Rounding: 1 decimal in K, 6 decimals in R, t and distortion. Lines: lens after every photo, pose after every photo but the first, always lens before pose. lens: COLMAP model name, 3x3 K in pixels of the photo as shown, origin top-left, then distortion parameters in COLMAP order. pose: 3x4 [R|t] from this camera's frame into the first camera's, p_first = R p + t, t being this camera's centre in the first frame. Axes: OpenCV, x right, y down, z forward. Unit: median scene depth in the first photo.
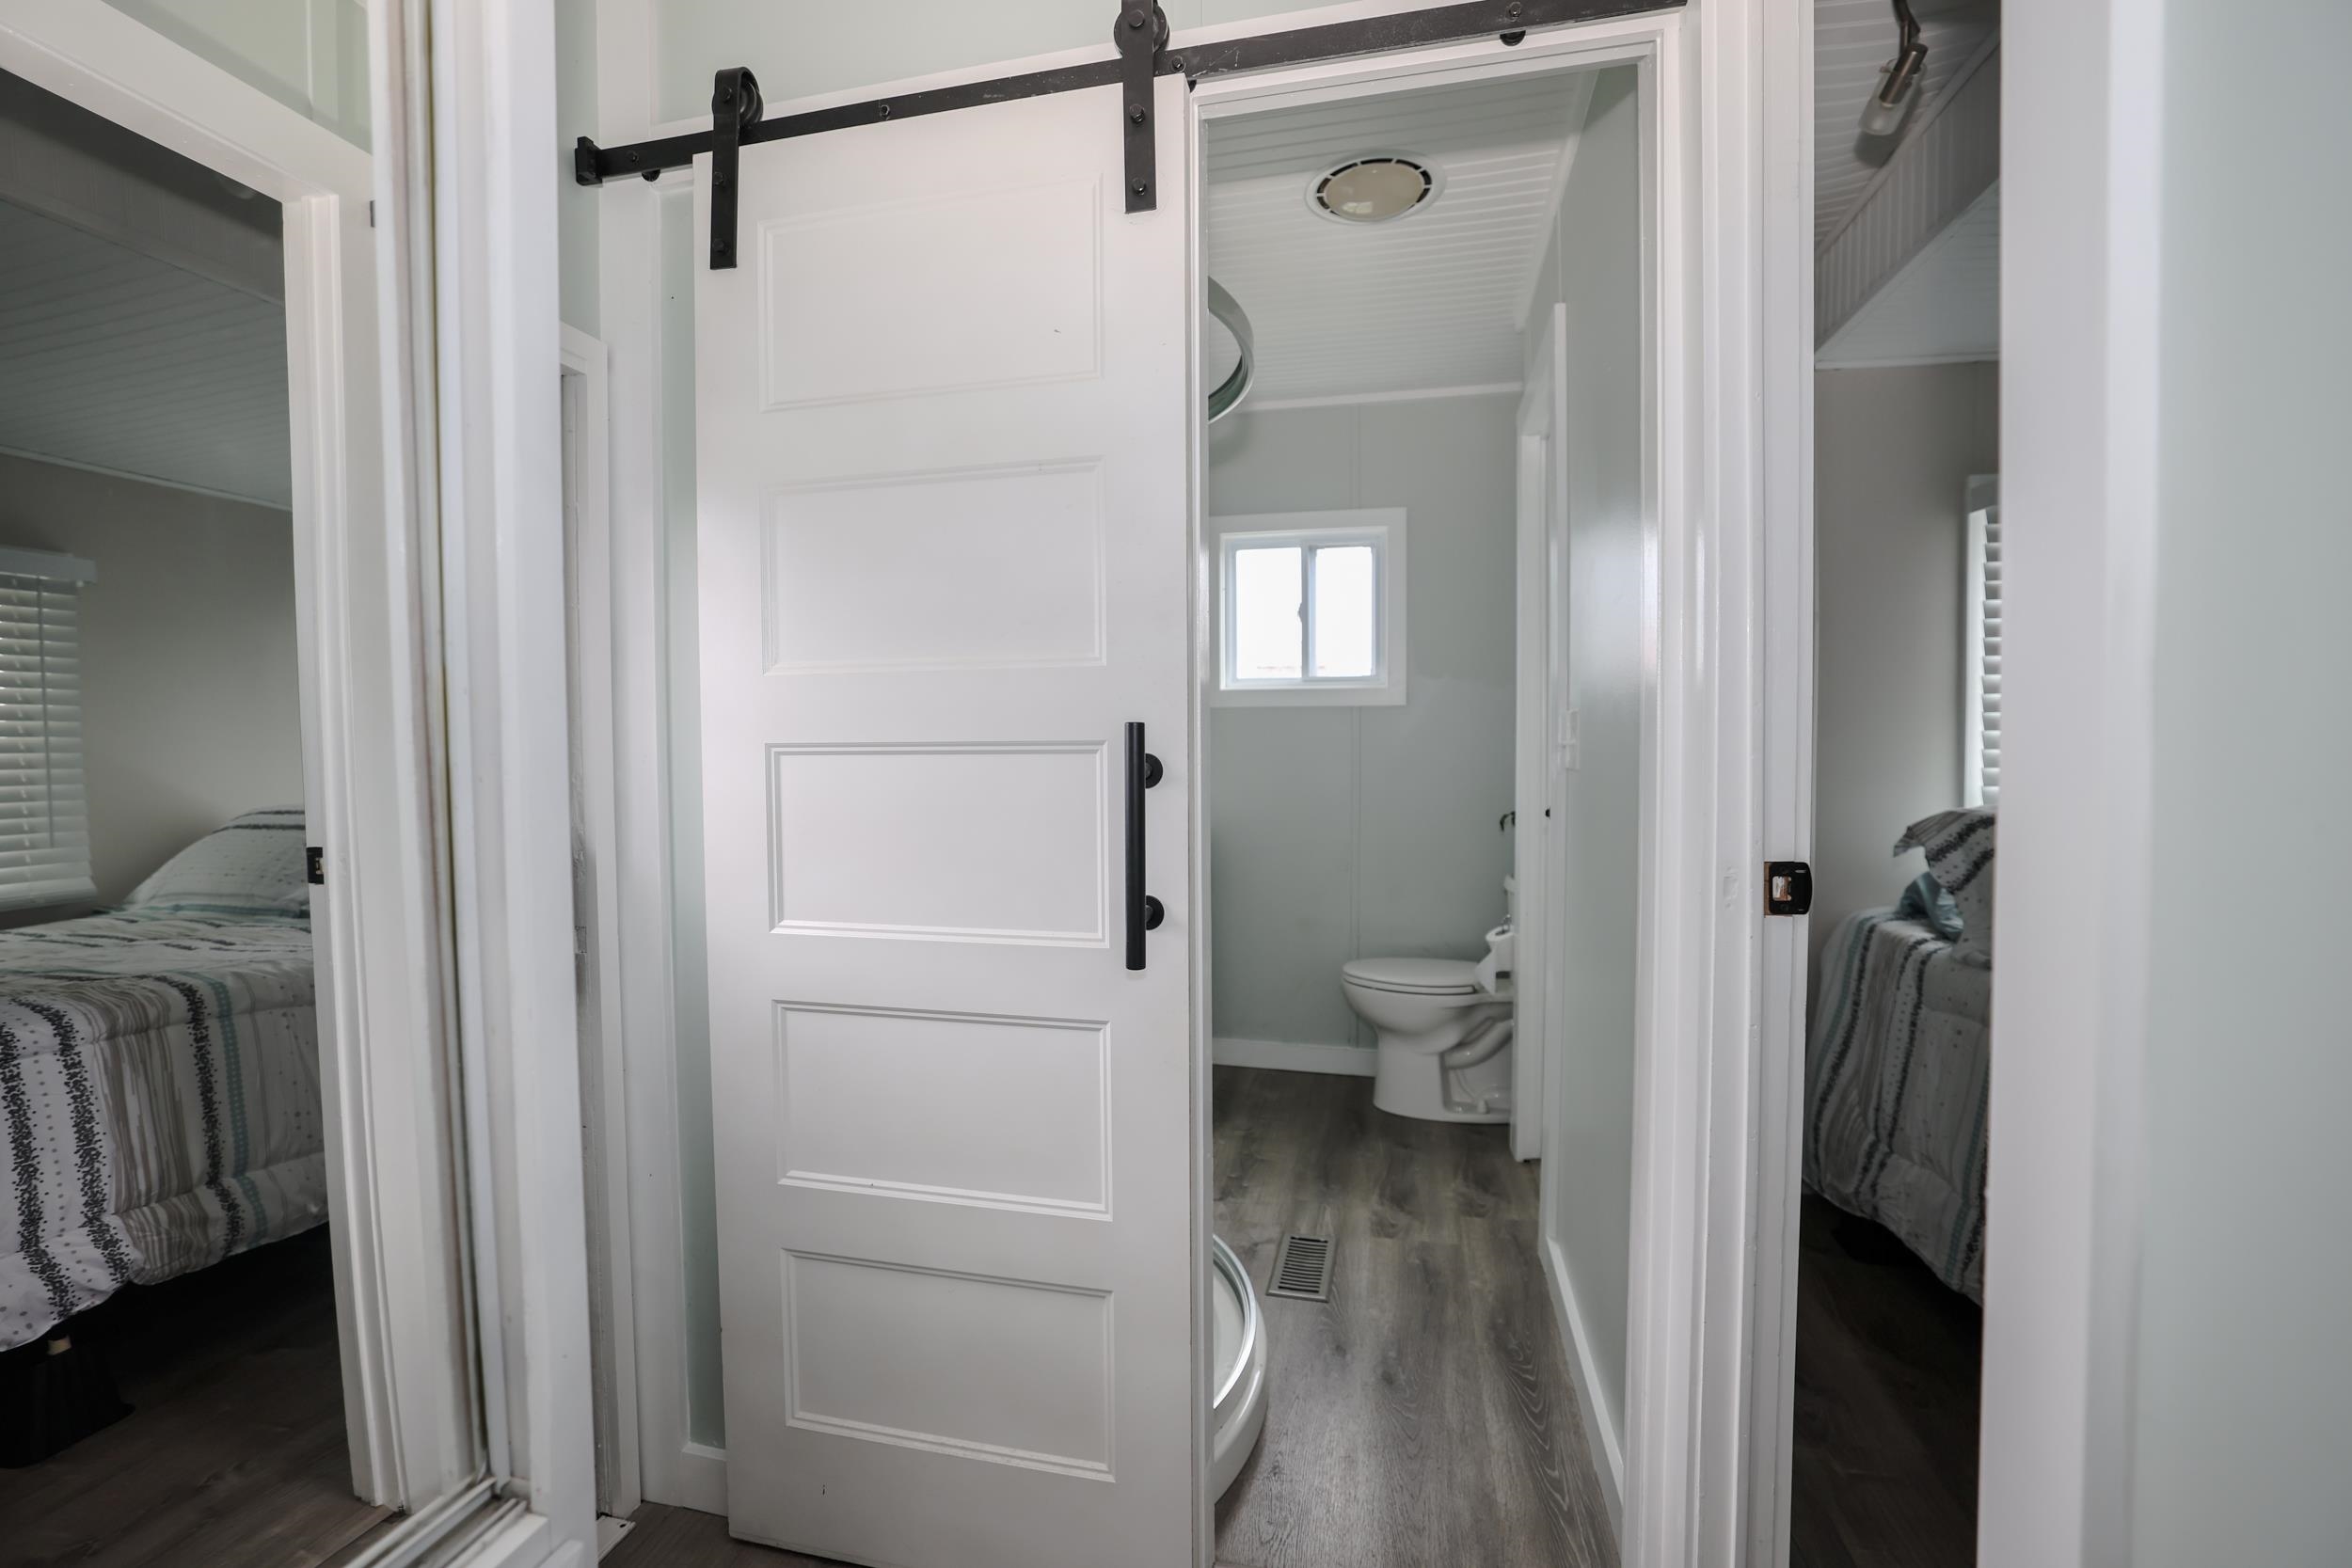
lens RADIAL K [[1015.5, 0, 1178.9], [0, 1015.5, 778.6], [0, 0, 1]] dist [-0.024792, 0.000619]
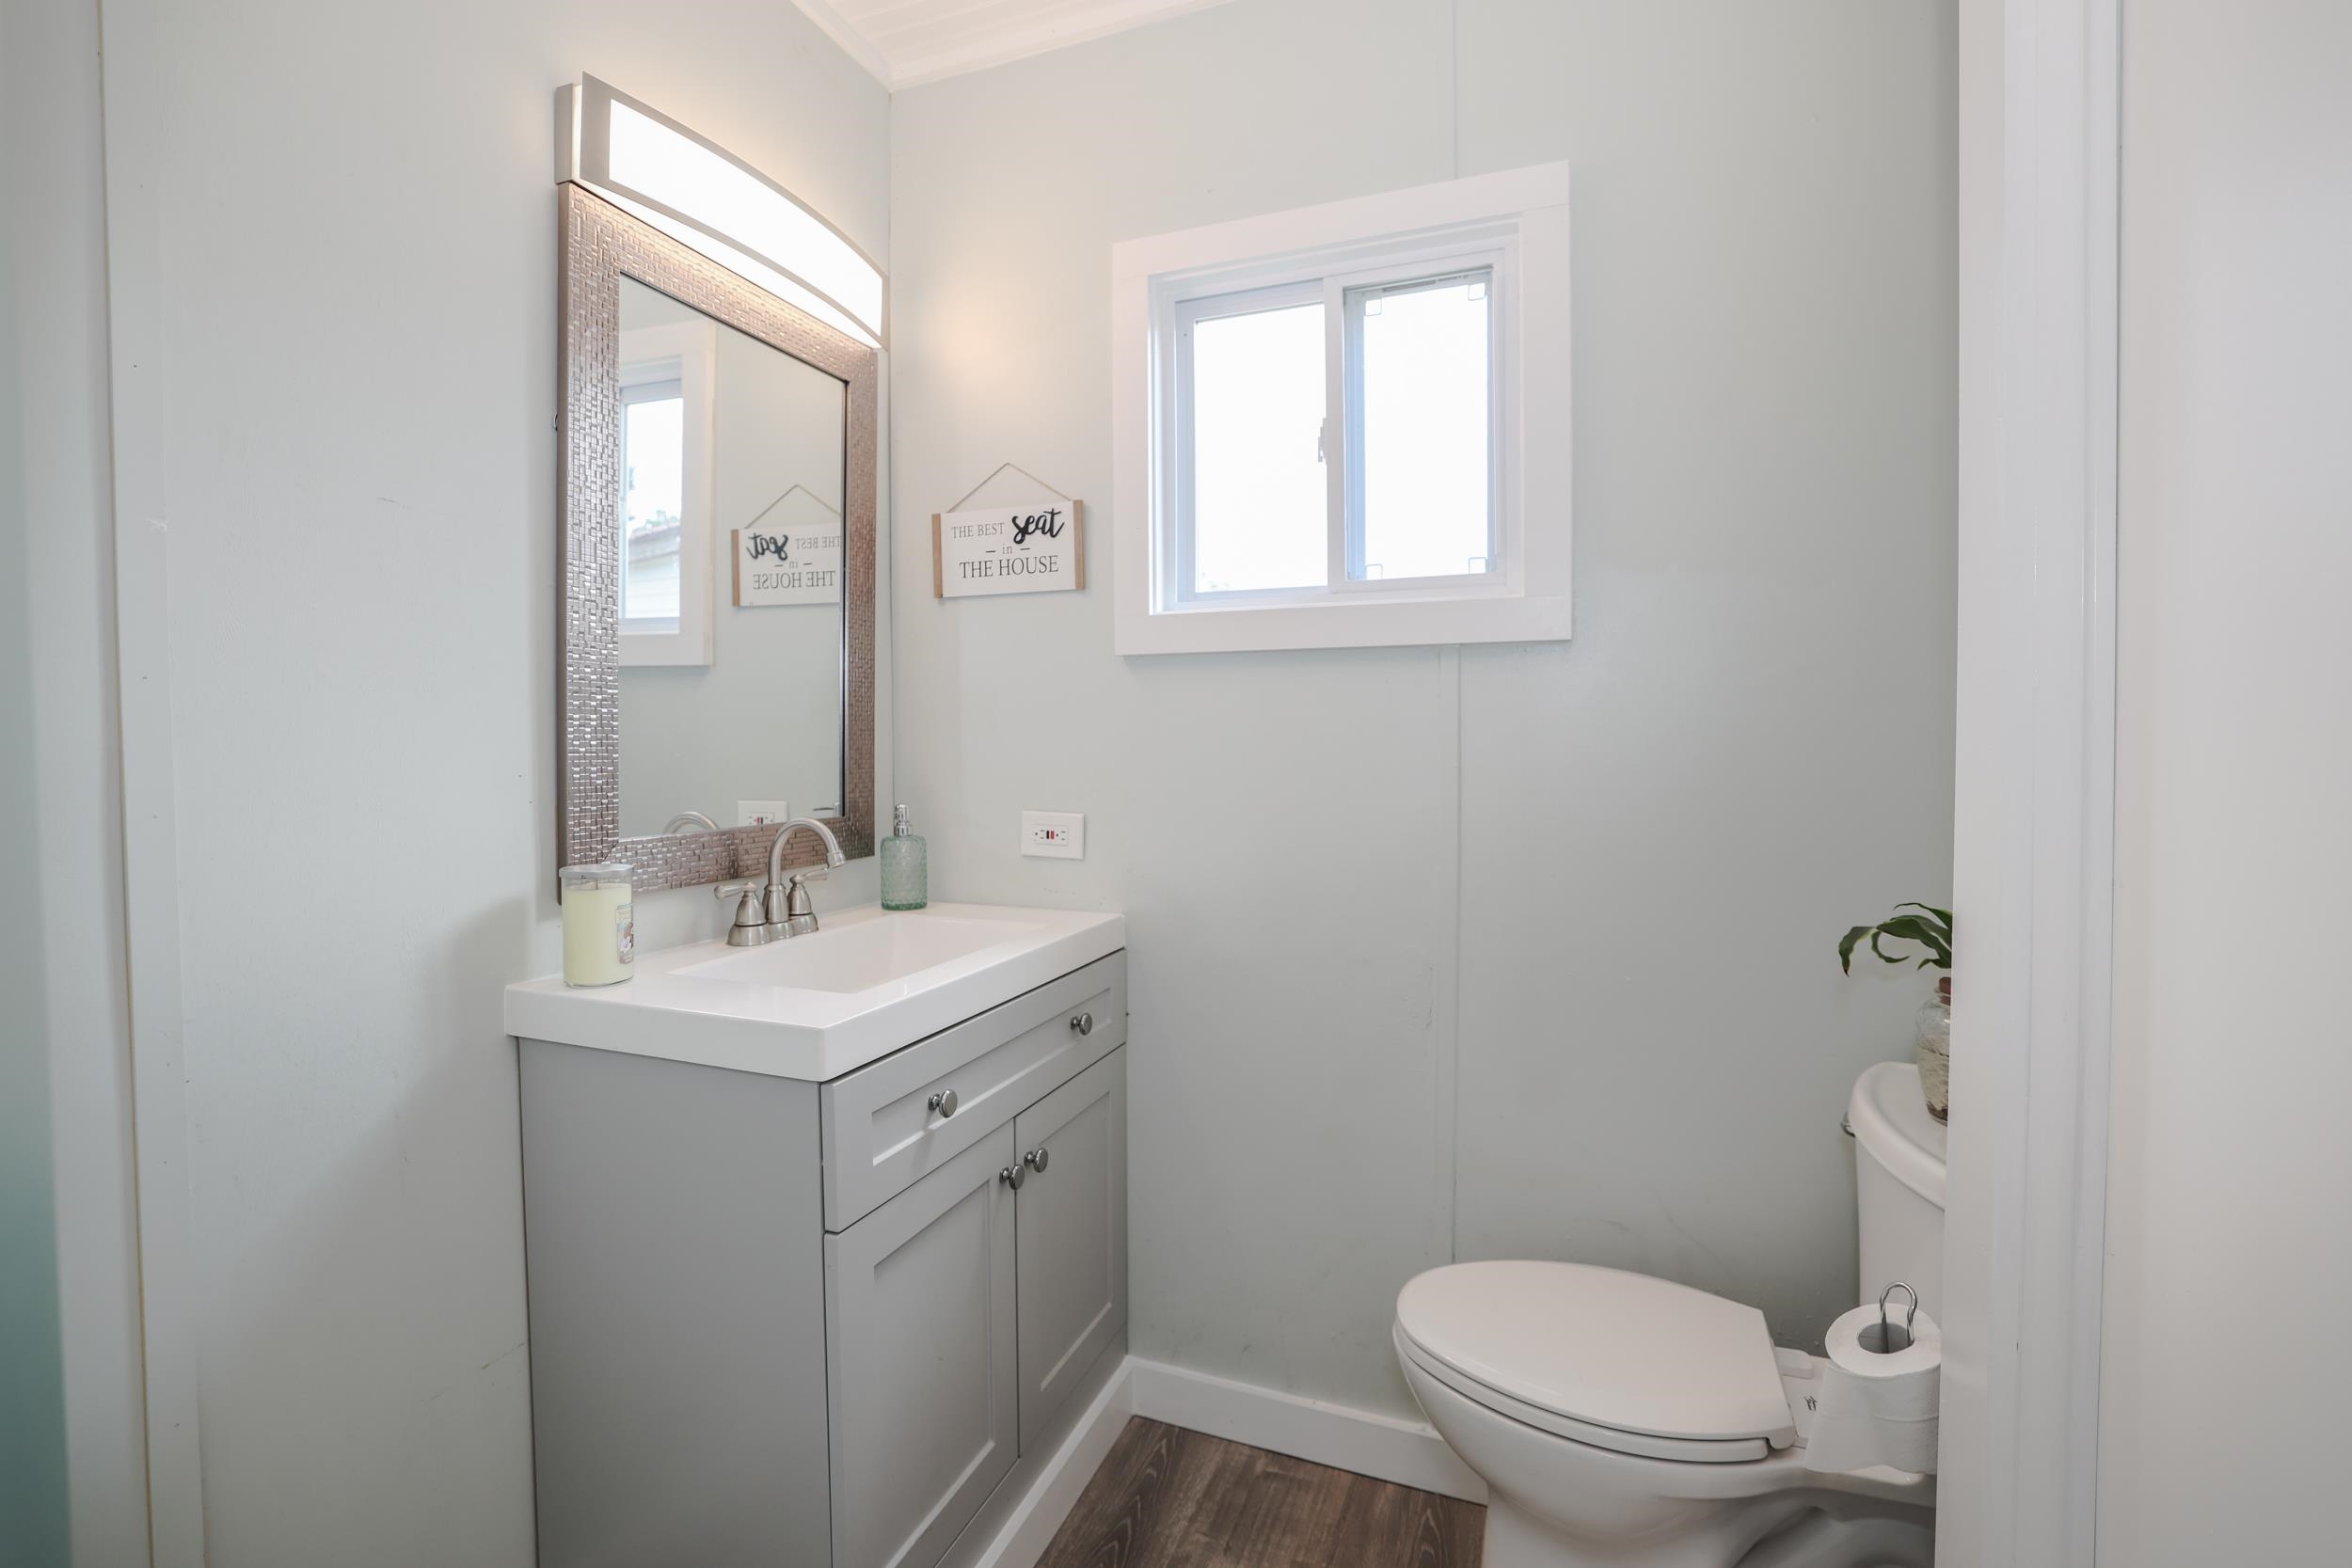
lens RADIAL K [[1075.1, 0, 1143.4], [0, 1075.1, 775.3], [0, 0, 1]] dist [-0.019125, 0.000213]
pose [[0.983975, -0.003034, -0.178280, 0.146168], [0.004146, 0.999974, 0.005864, -0.019943], [0.178257, -0.006510, 0.983962, 0.603365]]
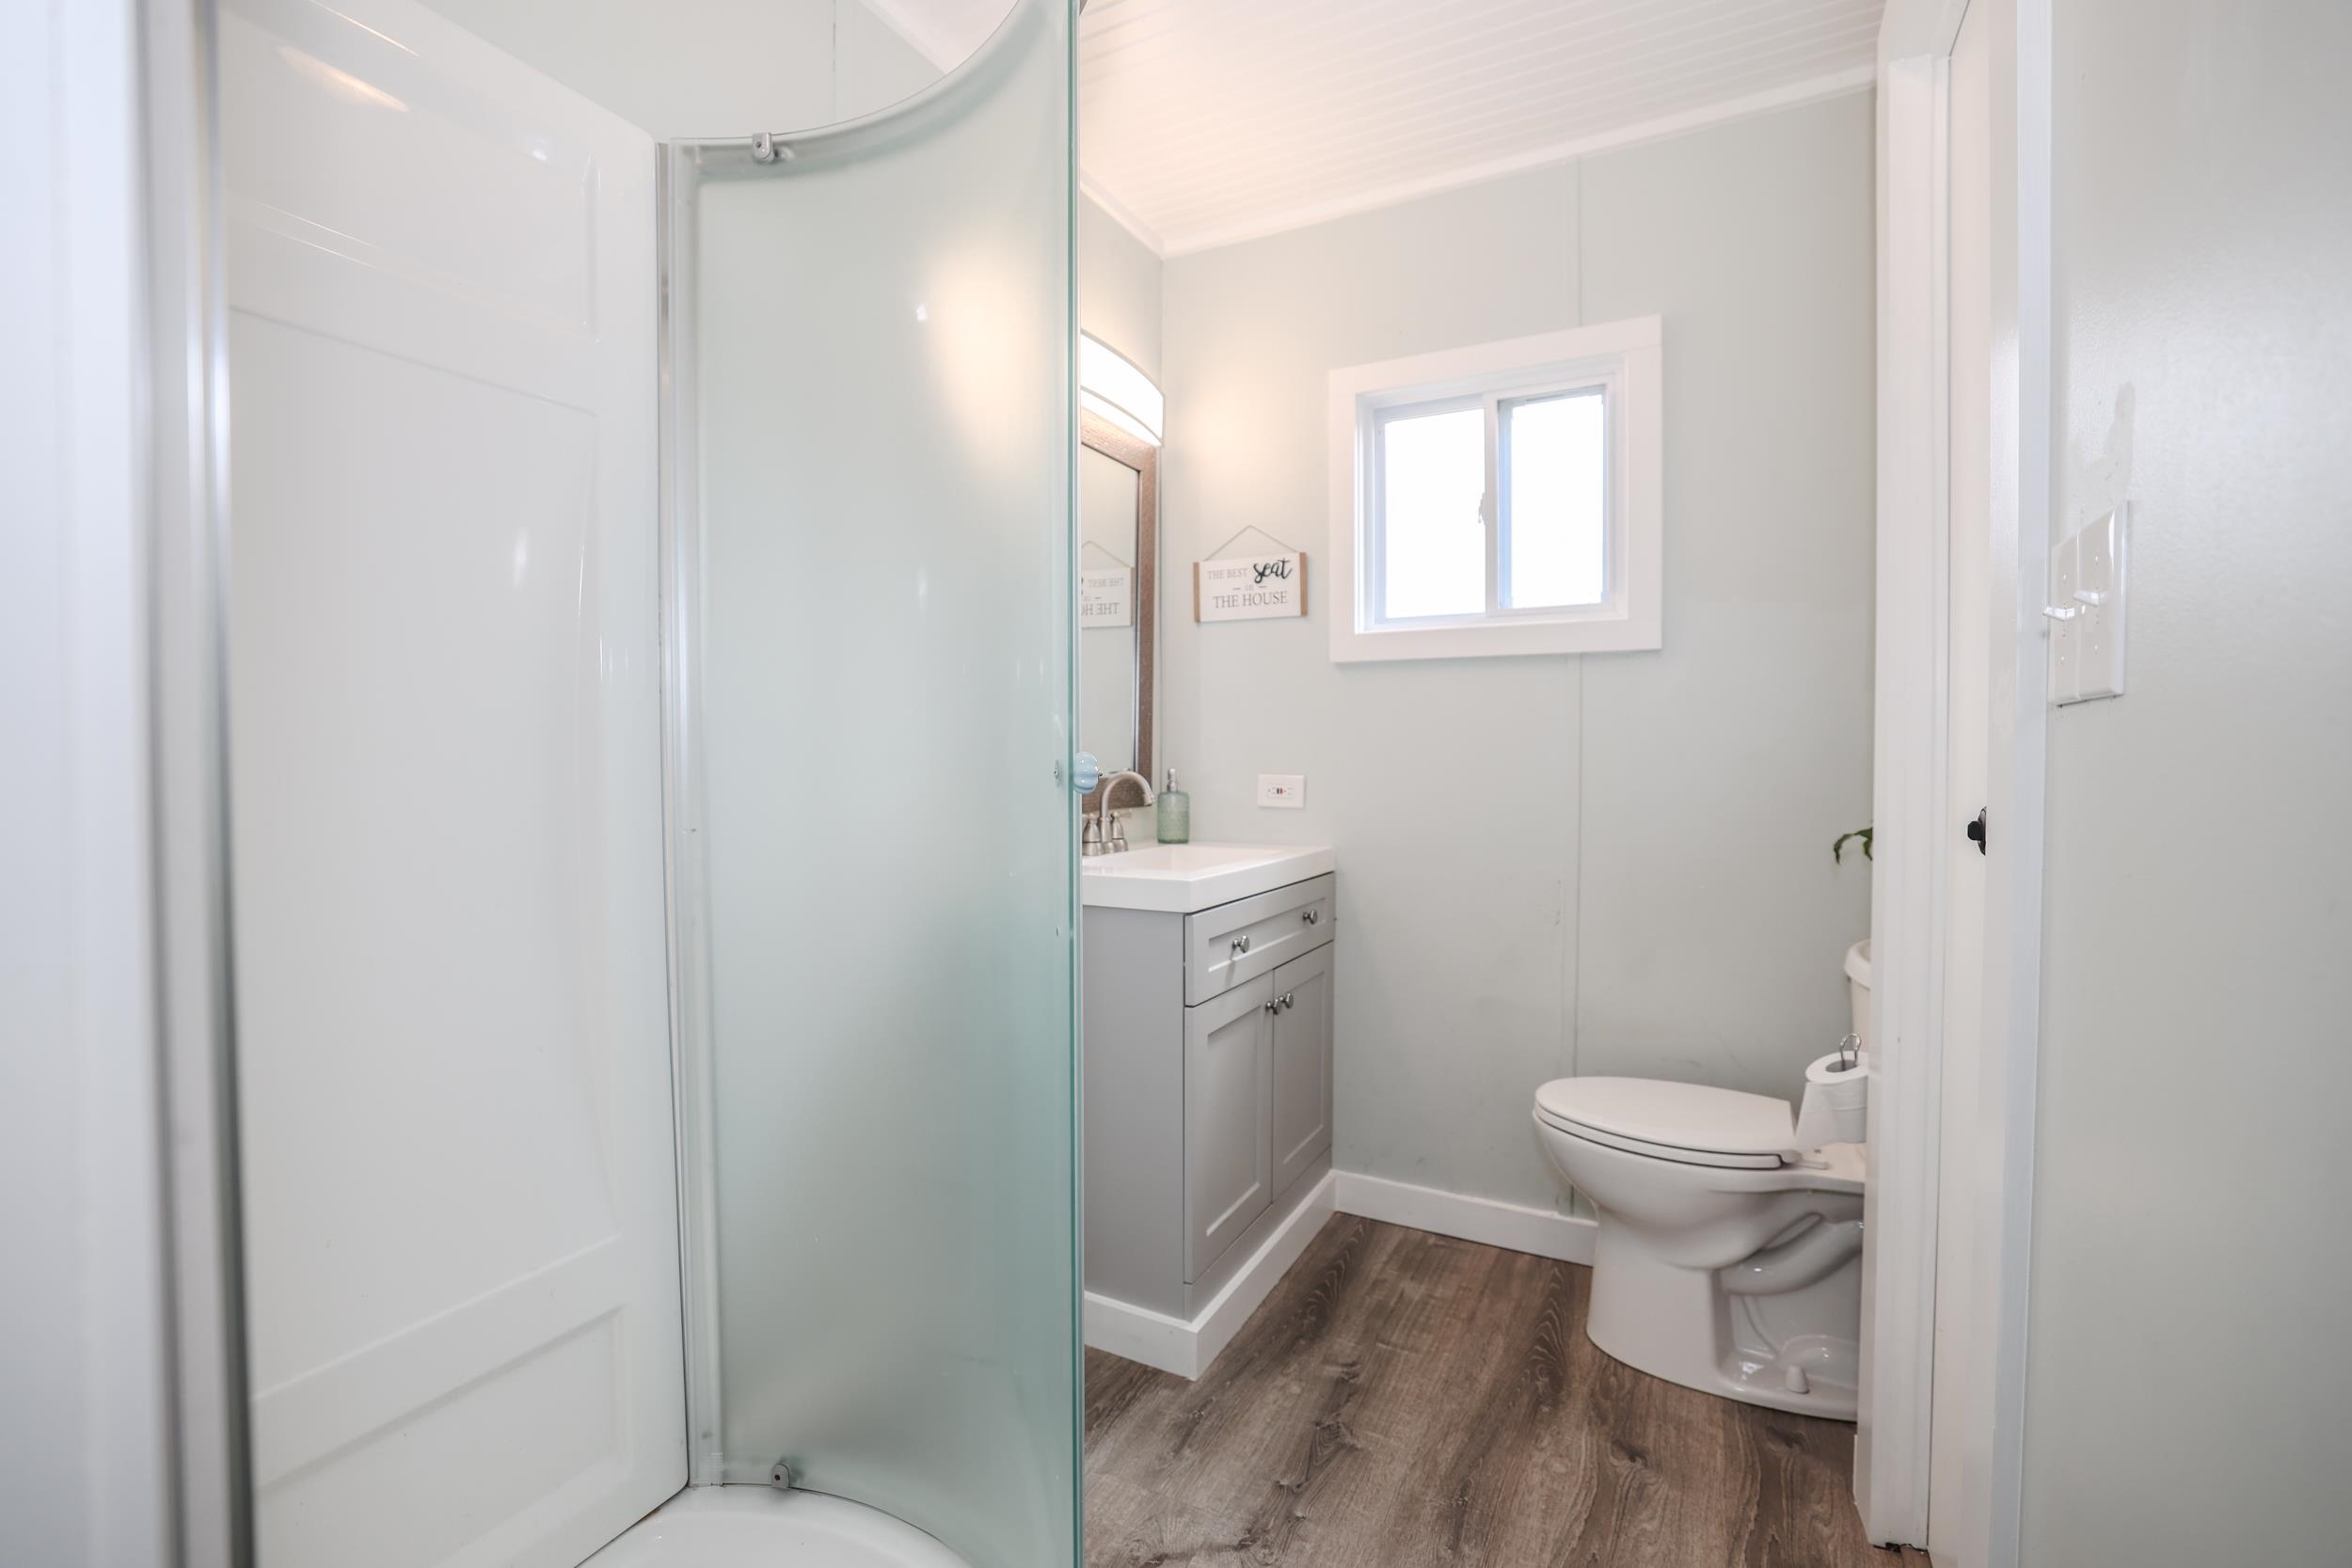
lens RADIAL K [[1015.5, 0, 1178.9], [0, 1015.5, 778.6], [0, 0, 1]] dist [-0.024792, 0.000619]
pose [[0.963247, 0.002934, -0.268602, 0.124947], [-0.003520, 0.999992, -0.001699, 0.008591], [0.268595, 0.002582, 0.963250, 0.398694]]
